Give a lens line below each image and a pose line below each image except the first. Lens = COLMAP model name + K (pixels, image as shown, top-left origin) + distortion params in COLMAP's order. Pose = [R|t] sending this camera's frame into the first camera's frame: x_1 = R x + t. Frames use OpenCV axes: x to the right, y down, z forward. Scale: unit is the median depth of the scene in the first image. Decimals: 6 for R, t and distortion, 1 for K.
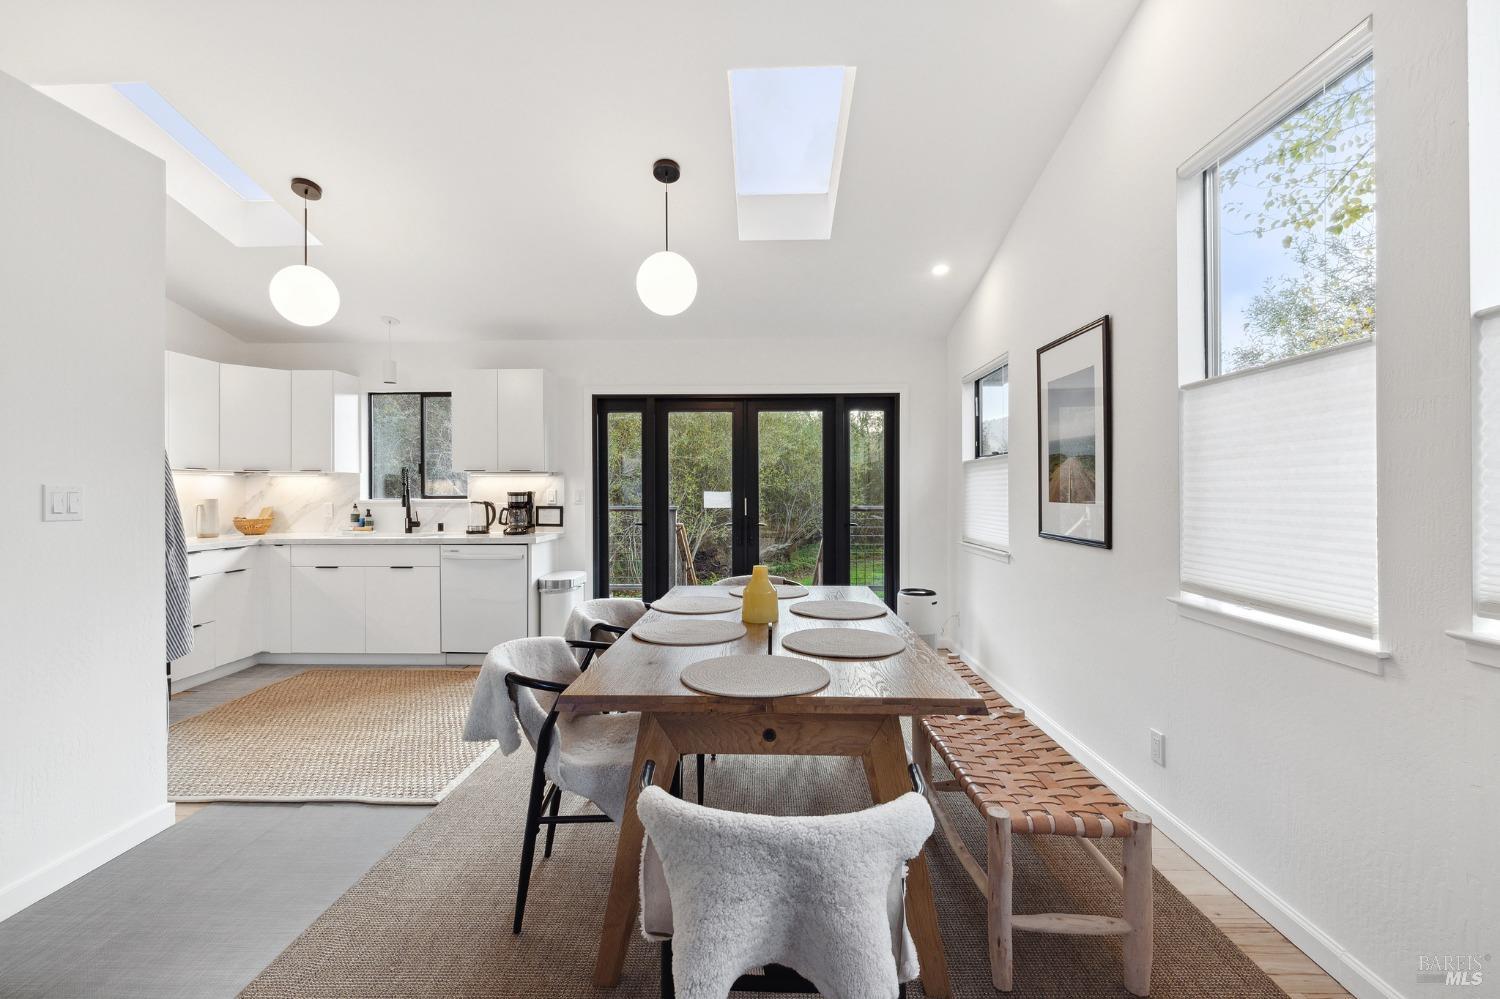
lens RADIAL K [[634.1, 0, 746.2], [0, 634.1, 493.1], [0, 0, 1]] dist [0.000977, -0.000258]
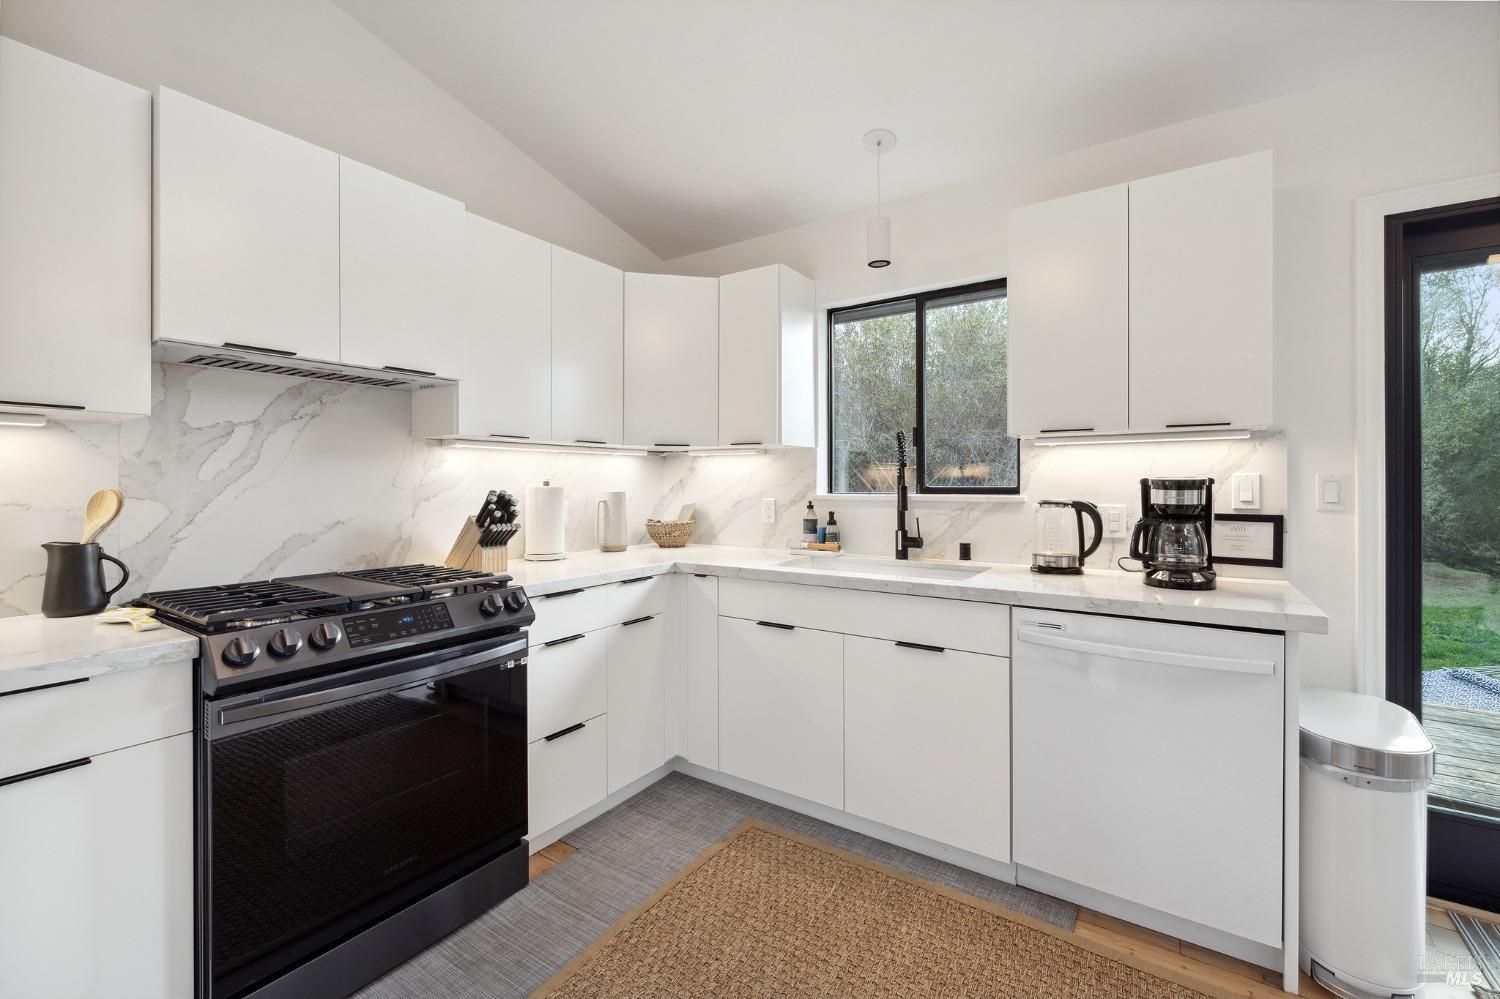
lens RADIAL K [[634.1, 0, 750.6], [0, 634.1, 490.1], [0, 0, 1]] dist [0.000977, -0.000258]
pose [[0.843042, 0.006263, -0.537812, -0.362363], [-0.002230, 0.999964, 0.008149, 0.002279], [0.537843, -0.005670, 0.843026, 0.501190]]
